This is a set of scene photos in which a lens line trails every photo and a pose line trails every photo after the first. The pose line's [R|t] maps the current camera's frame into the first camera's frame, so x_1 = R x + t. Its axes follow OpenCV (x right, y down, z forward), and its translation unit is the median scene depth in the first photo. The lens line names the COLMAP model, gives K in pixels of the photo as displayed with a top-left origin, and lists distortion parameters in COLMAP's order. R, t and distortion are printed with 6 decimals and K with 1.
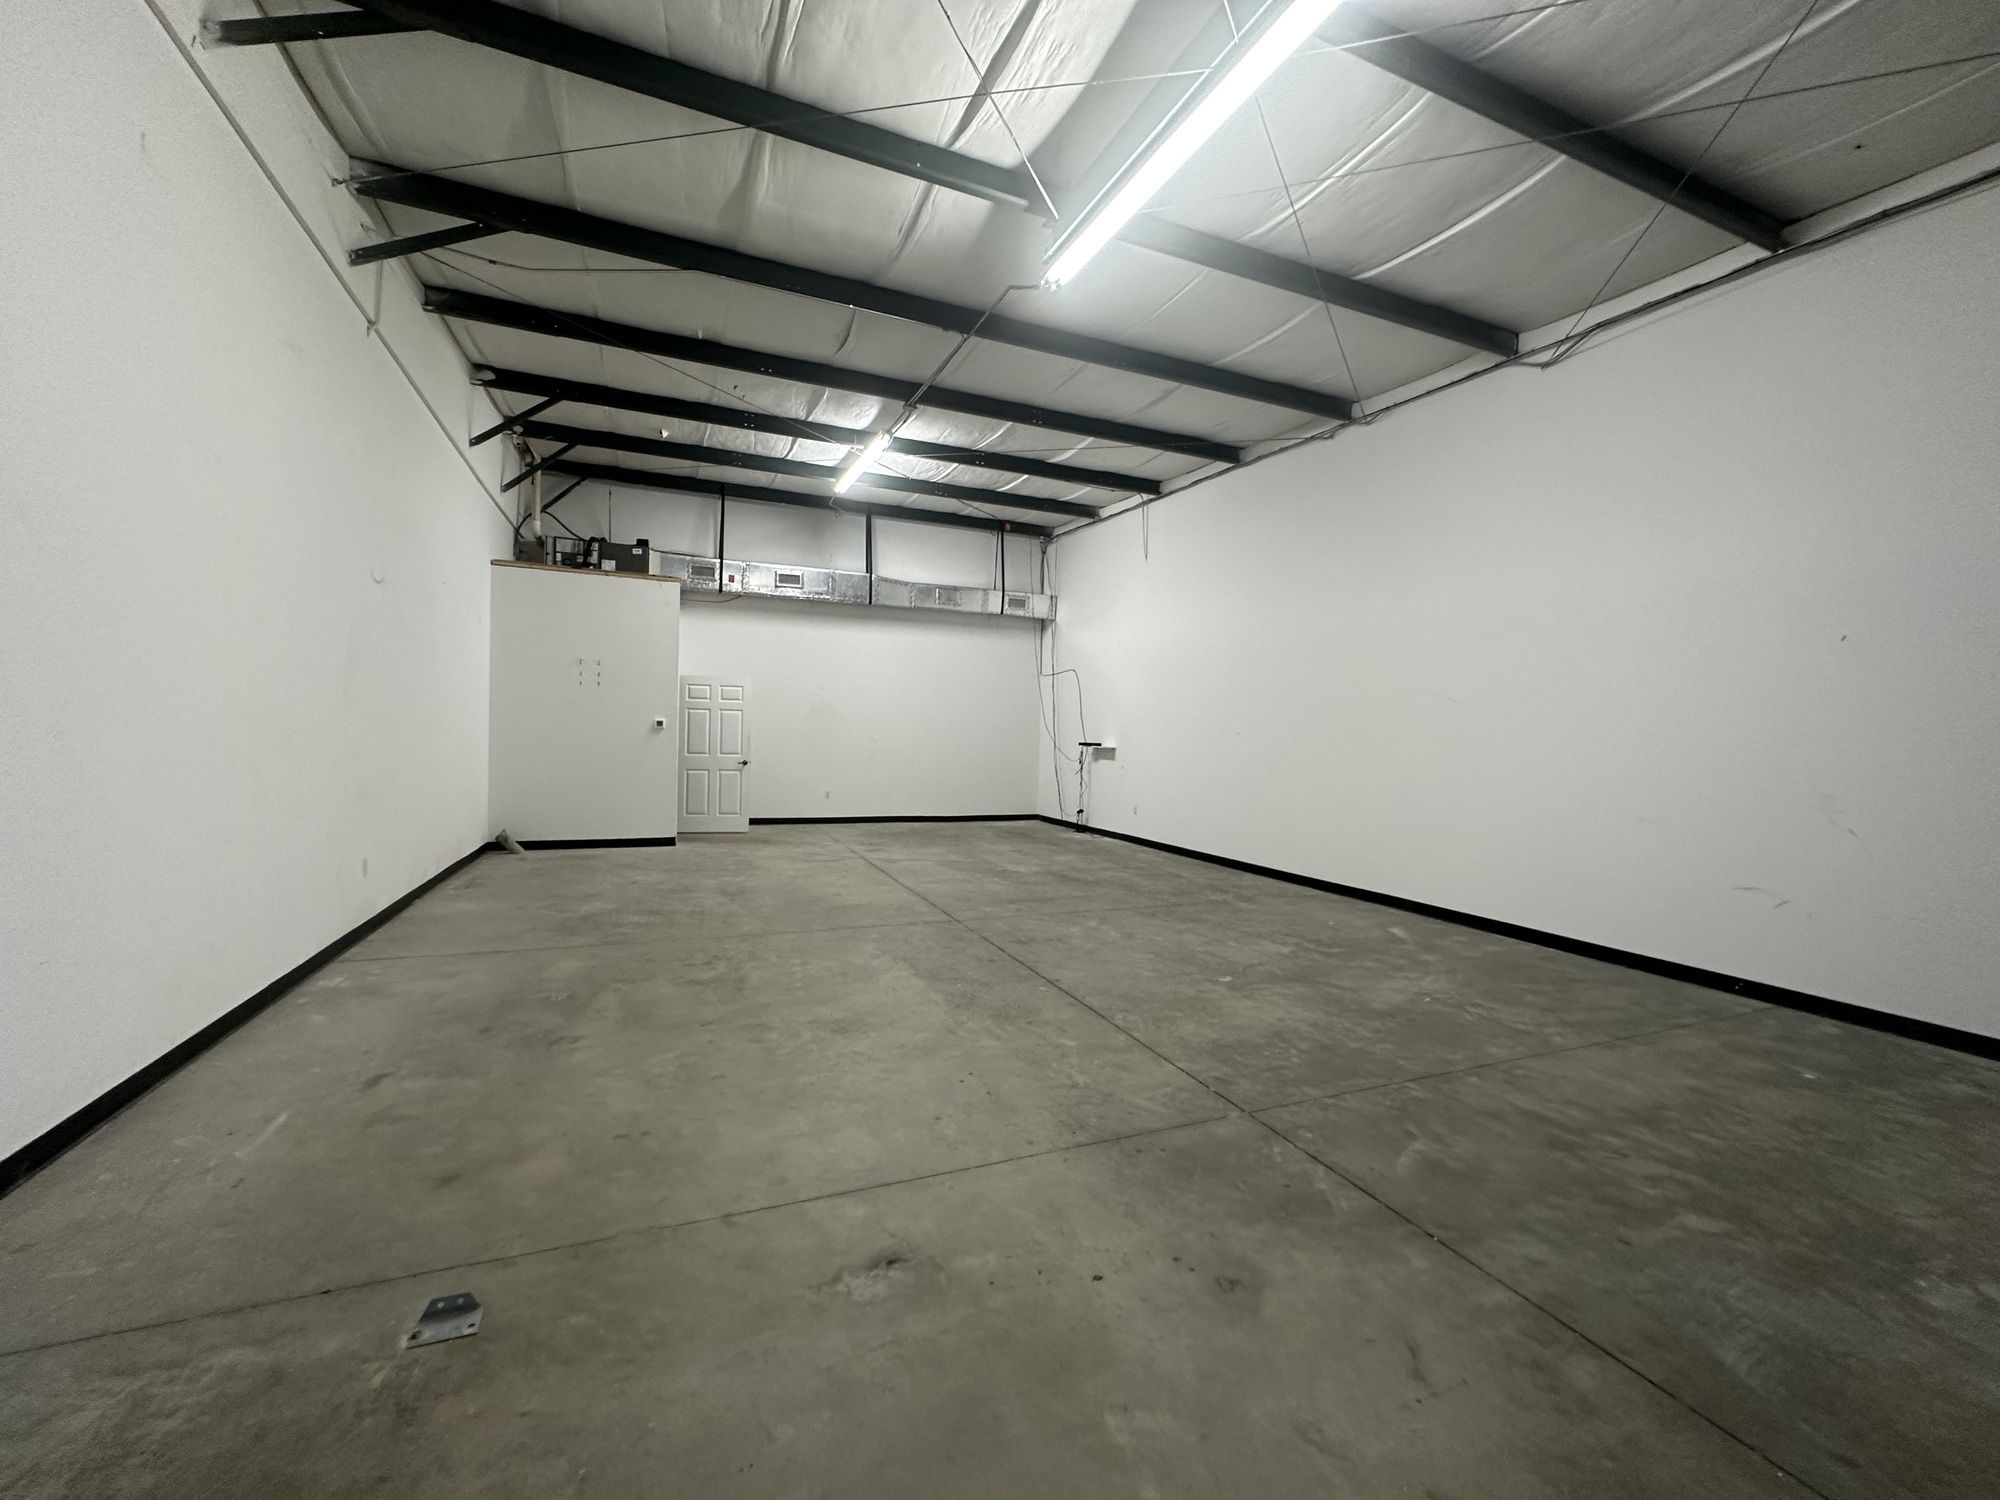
lens RADIAL K [[790.7, 0, 993.8], [0, 790.7, 756.0], [0, 0, 1]] dist [-0.002088, 0.000475]
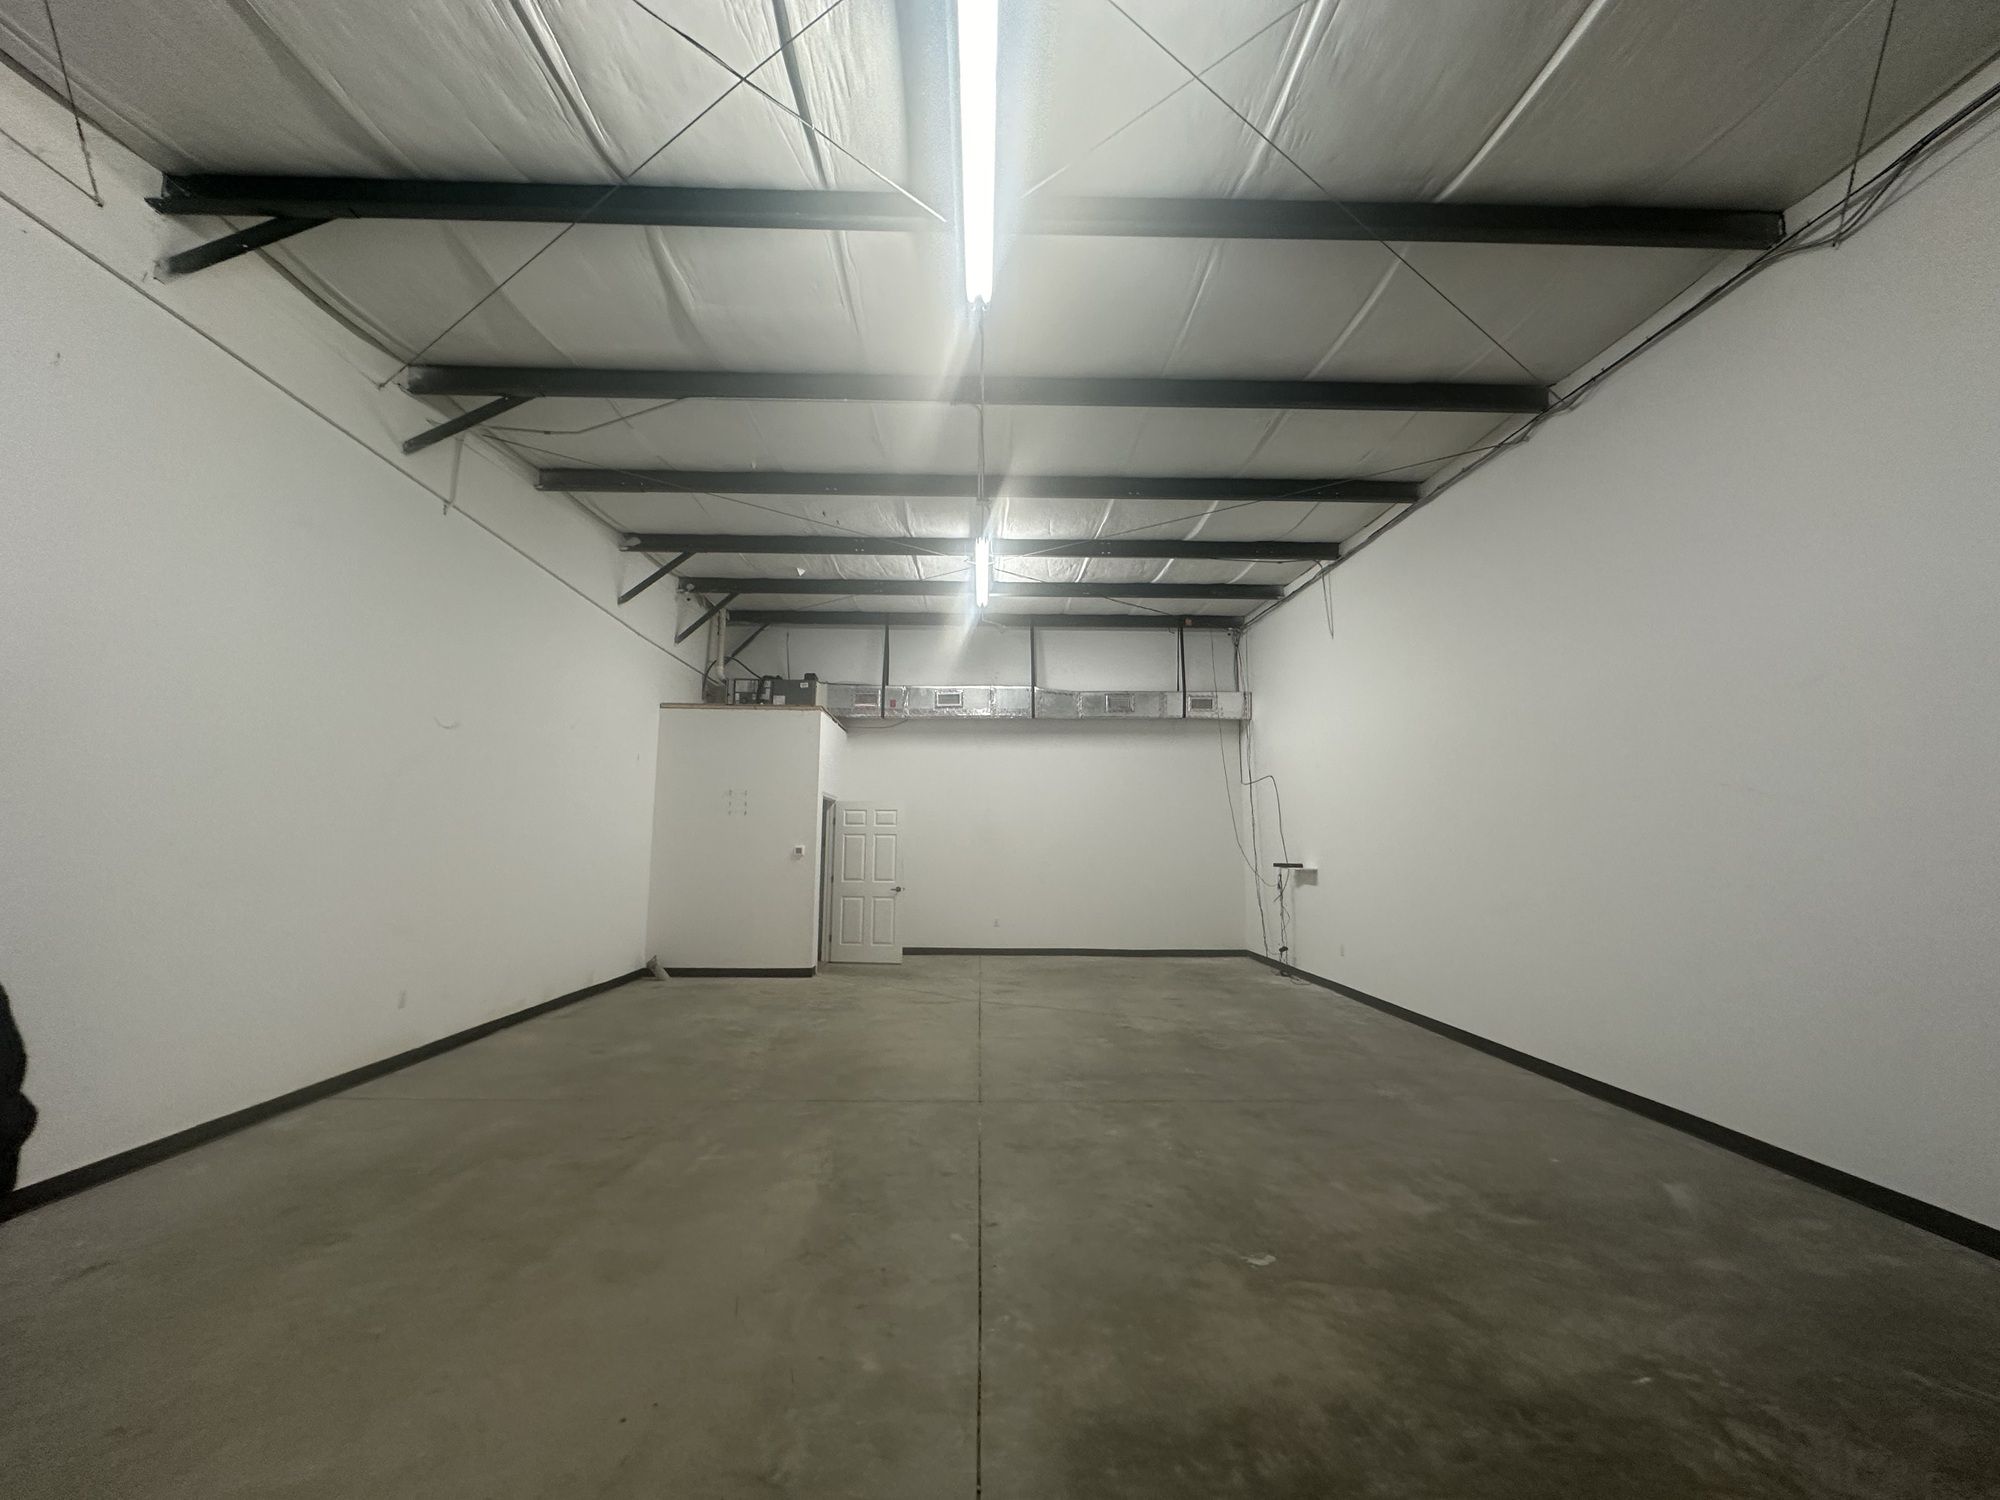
lens RADIAL K [[790.7, 0, 996.4], [0, 790.7, 757.1], [0, 0, 1]] dist [-0.002088, 0.000475]
pose [[0.932362, -0.060605, -0.356409, 0.293947], [0.007334, 0.988817, -0.148956, -0.012377], [0.361450, 0.136267, 0.922380, 0.263378]]
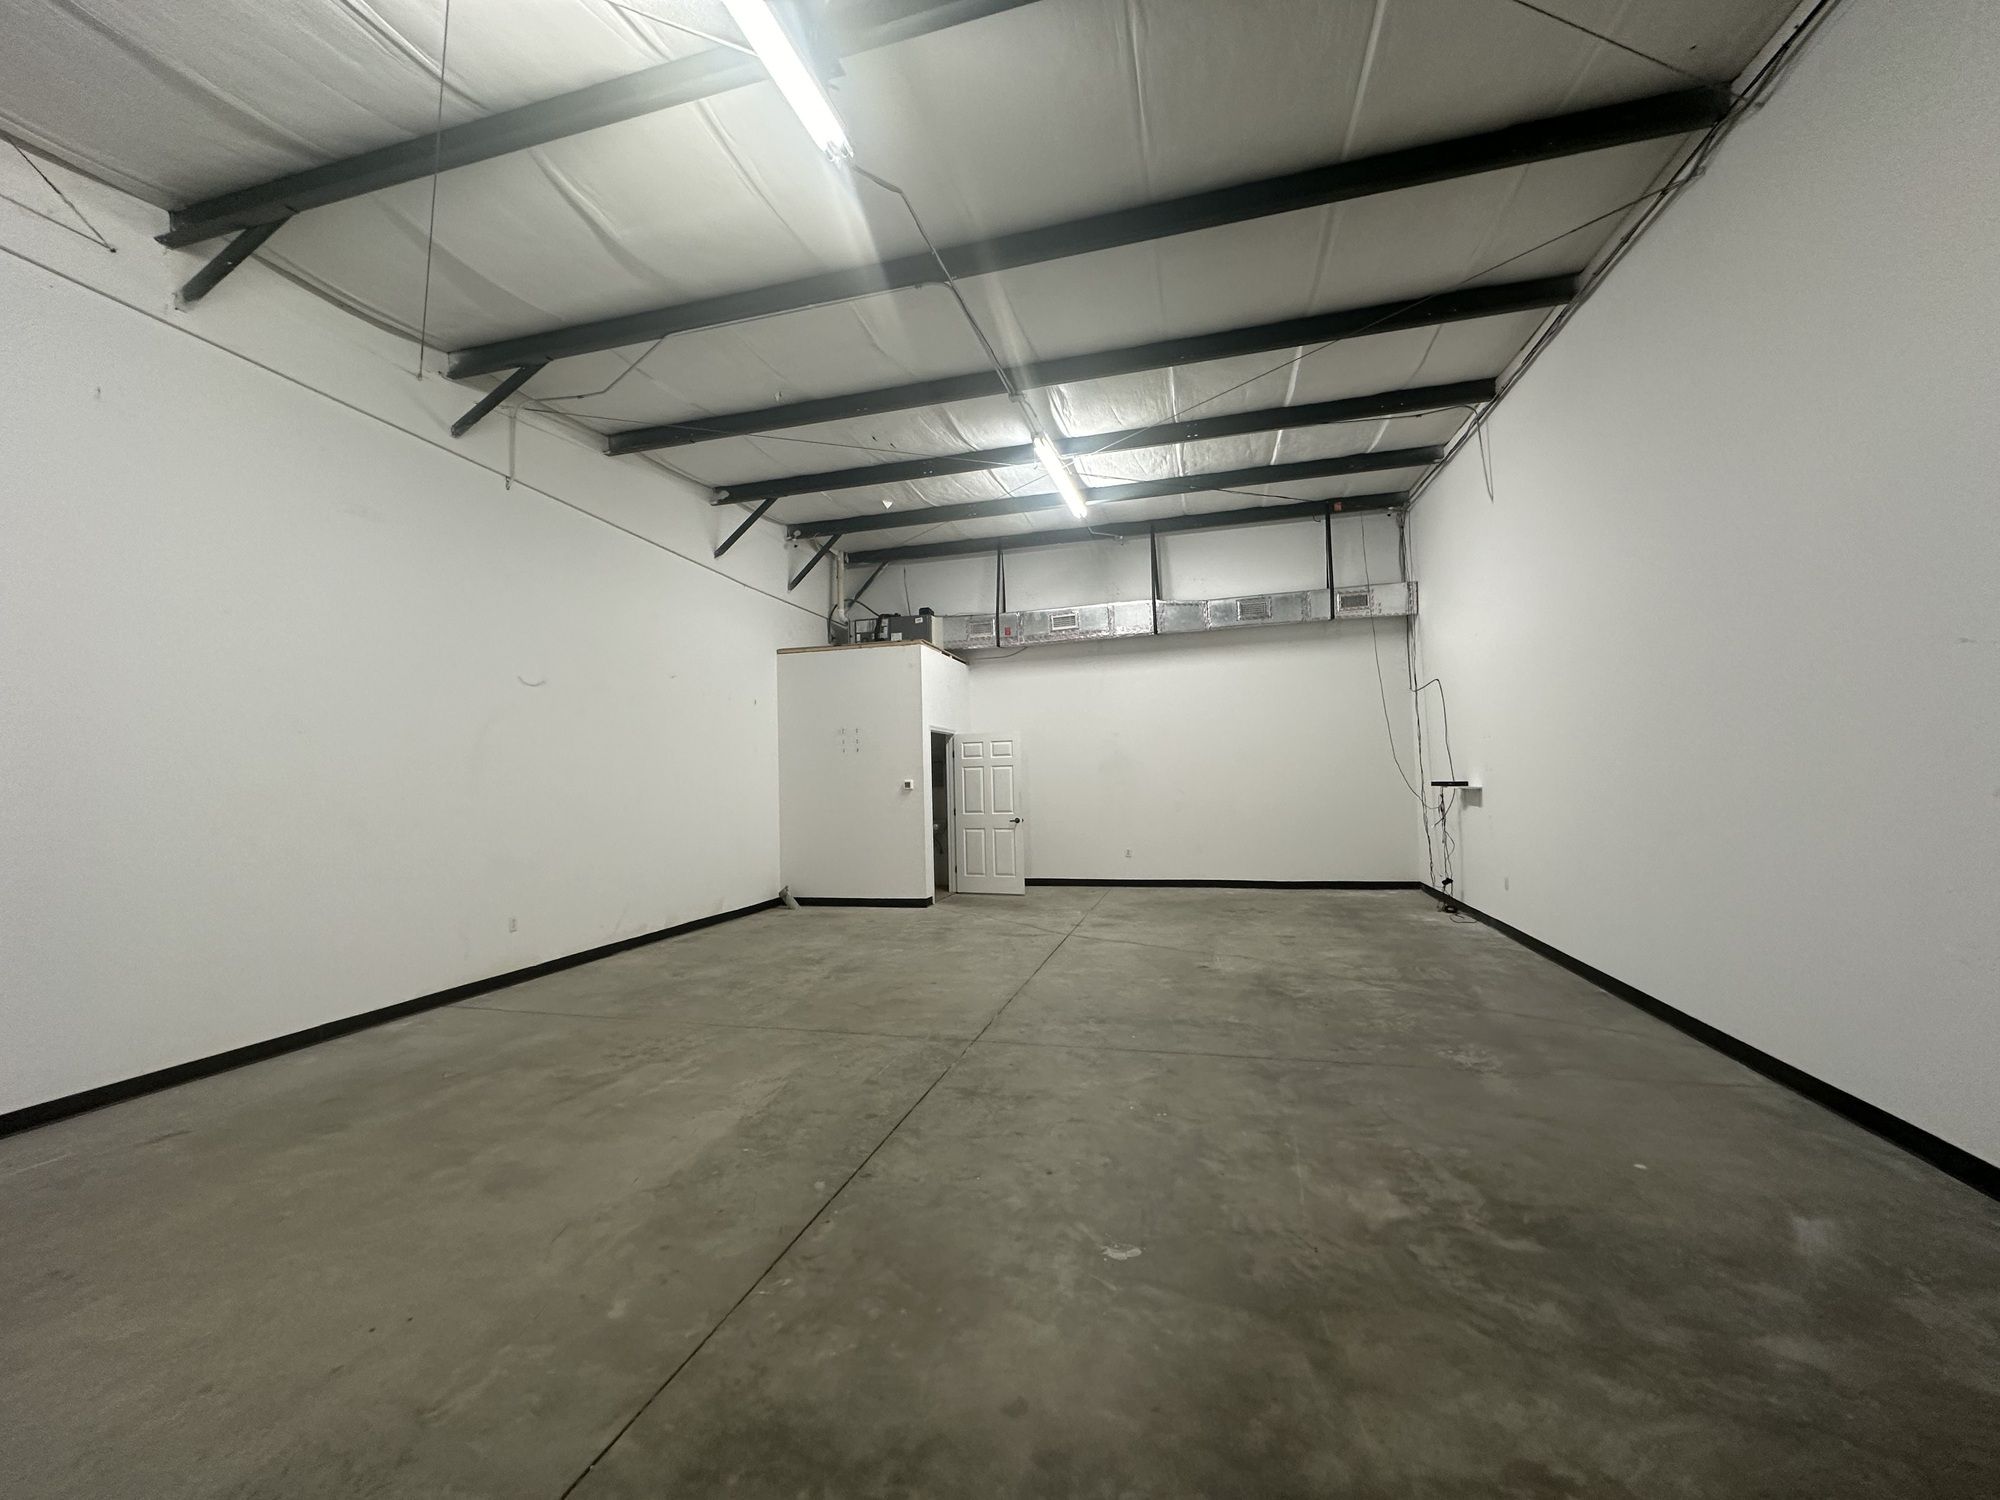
lens RADIAL K [[790.7, 0, 995.9], [0, 790.7, 755.9], [0, 0, 1]] dist [-0.002088, 0.000475]
pose [[0.793104, -0.067126, -0.605376, 0.479653], [0.030903, 0.997063, -0.070071, -0.006111], [0.608302, 0.036865, 0.792849, 0.454600]]
